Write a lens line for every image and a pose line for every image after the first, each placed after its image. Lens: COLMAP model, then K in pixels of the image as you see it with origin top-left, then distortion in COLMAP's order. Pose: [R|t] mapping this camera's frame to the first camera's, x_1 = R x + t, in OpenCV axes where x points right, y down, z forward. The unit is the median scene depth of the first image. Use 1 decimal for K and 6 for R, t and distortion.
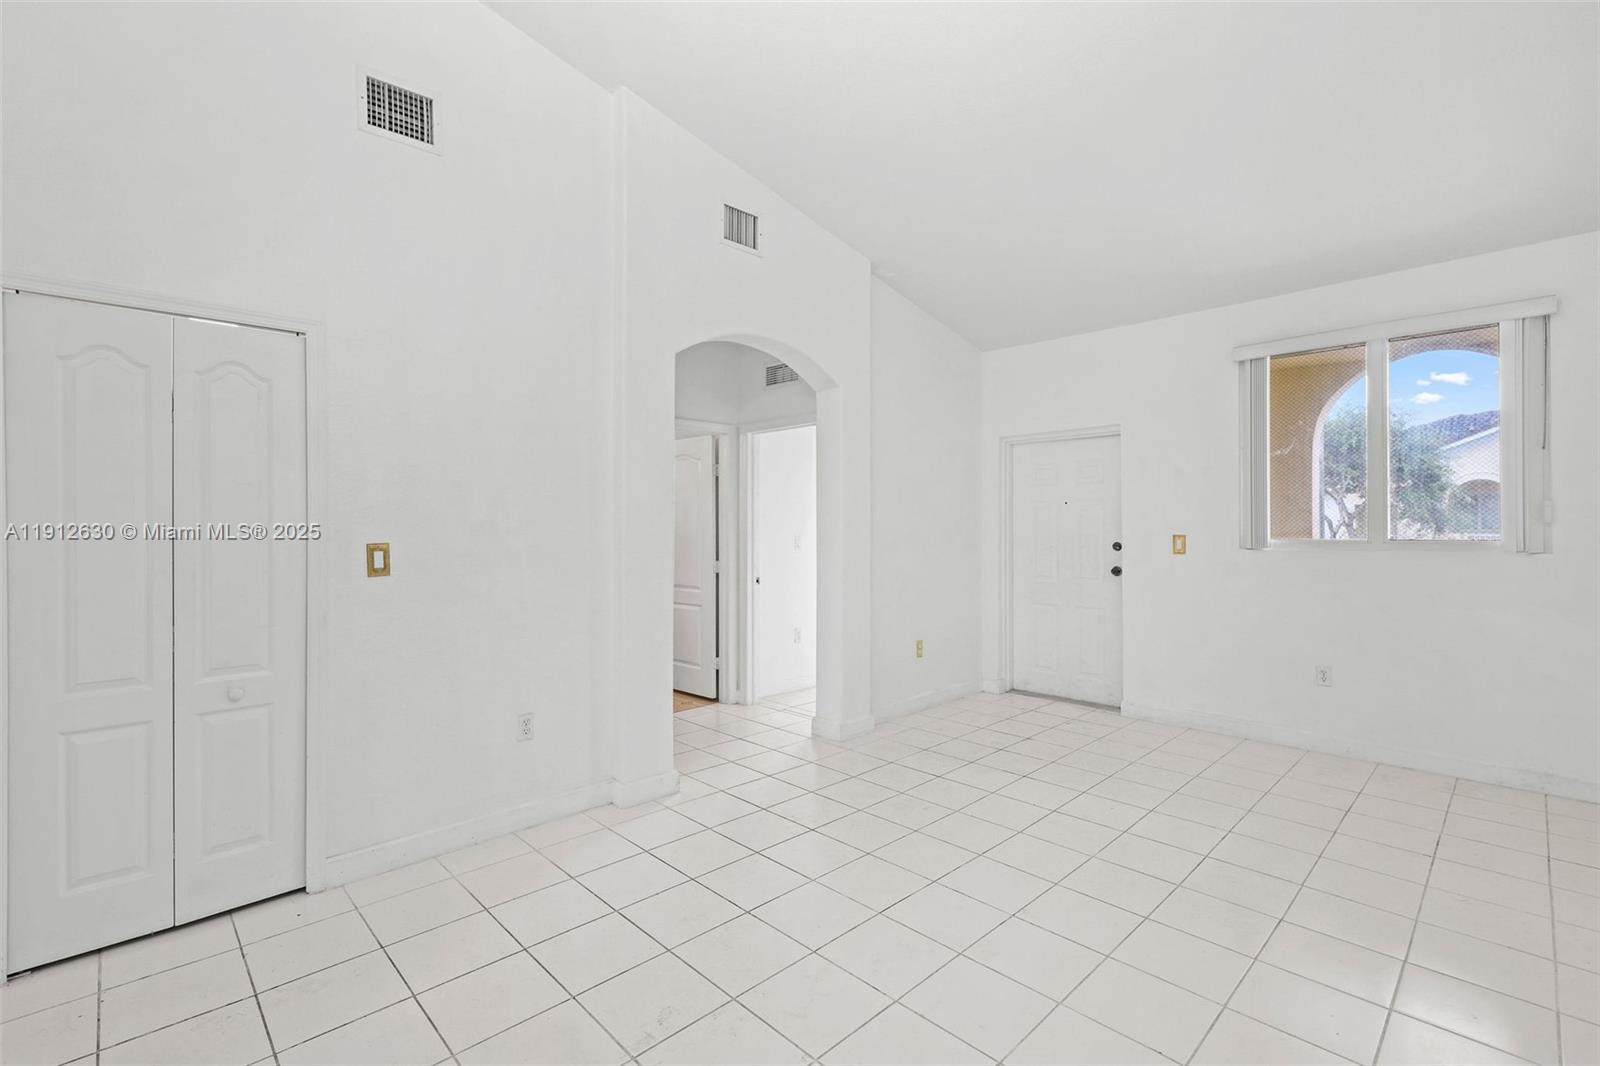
lens RADIAL K [[686.8, 0, 786.6], [0, 686.8, 533.8], [0, 0, 1]] dist [-0.002791, -0.000228]
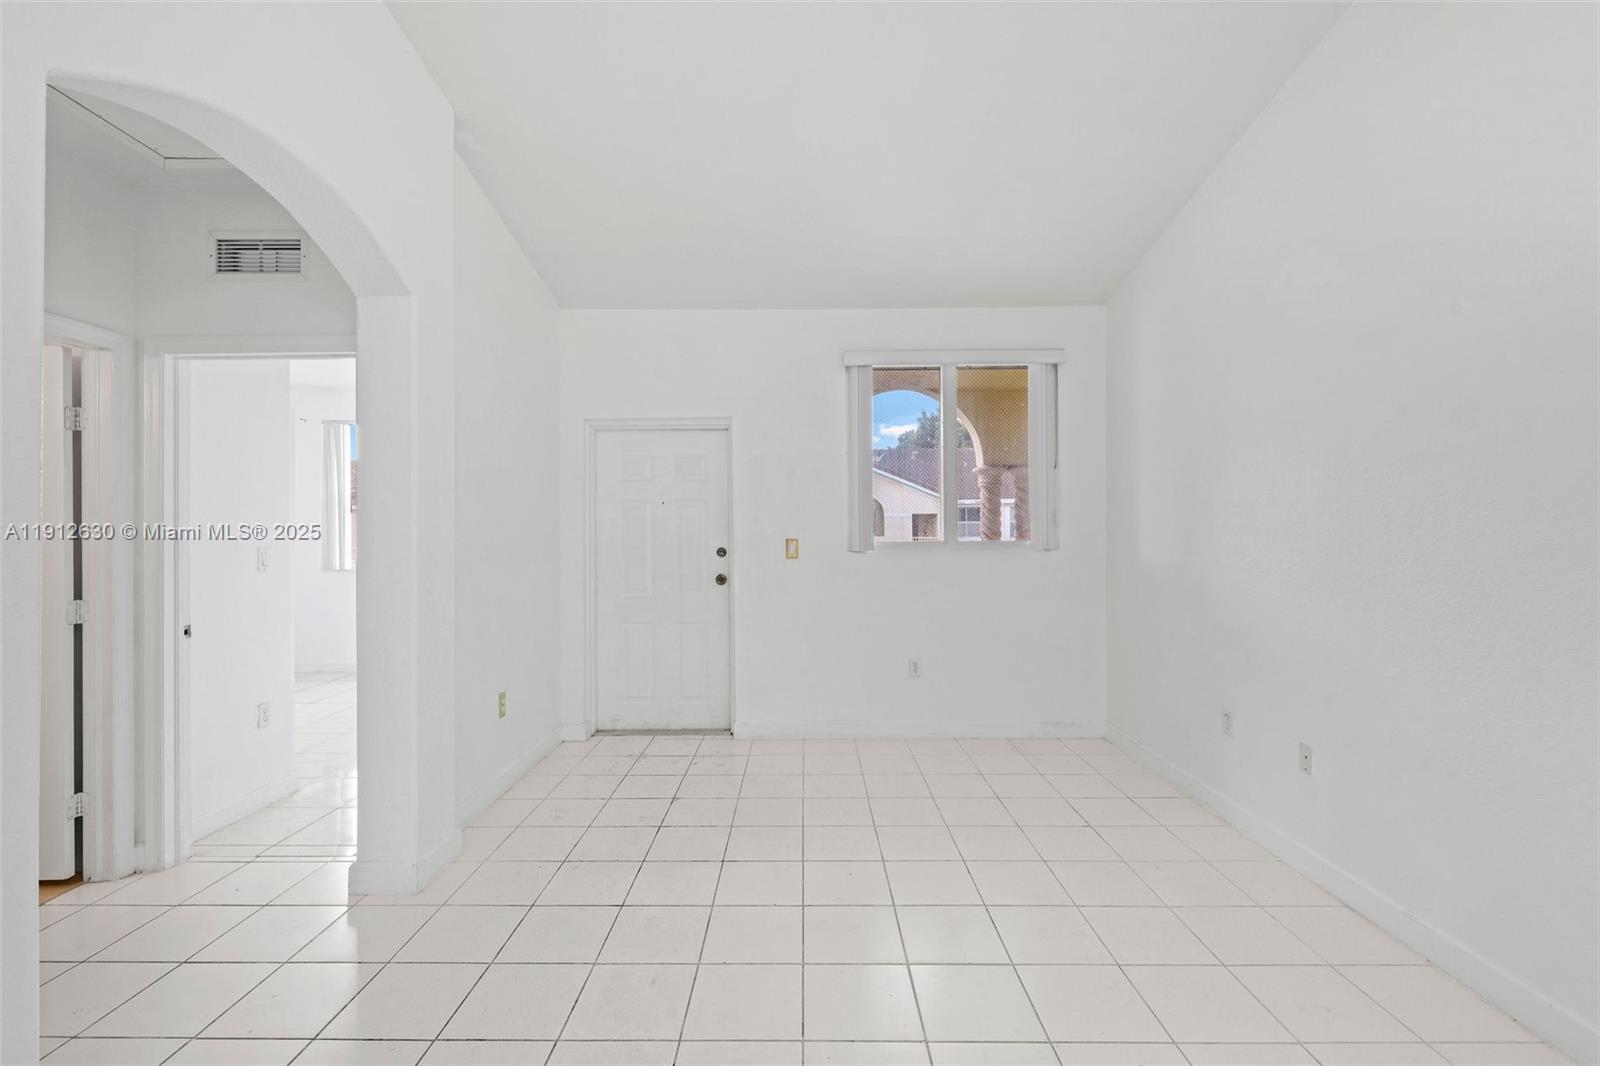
lens RADIAL K [[686.8, 0, 802.1], [0, 686.8, 531.3], [0, 0, 1]] dist [-0.002791, -0.000228]
pose [[0.701069, -0.003680, 0.713084, -0.090070], [0.010256, 0.999935, -0.004922, -0.003389], [-0.713020, 0.010764, 0.701061, 0.283576]]
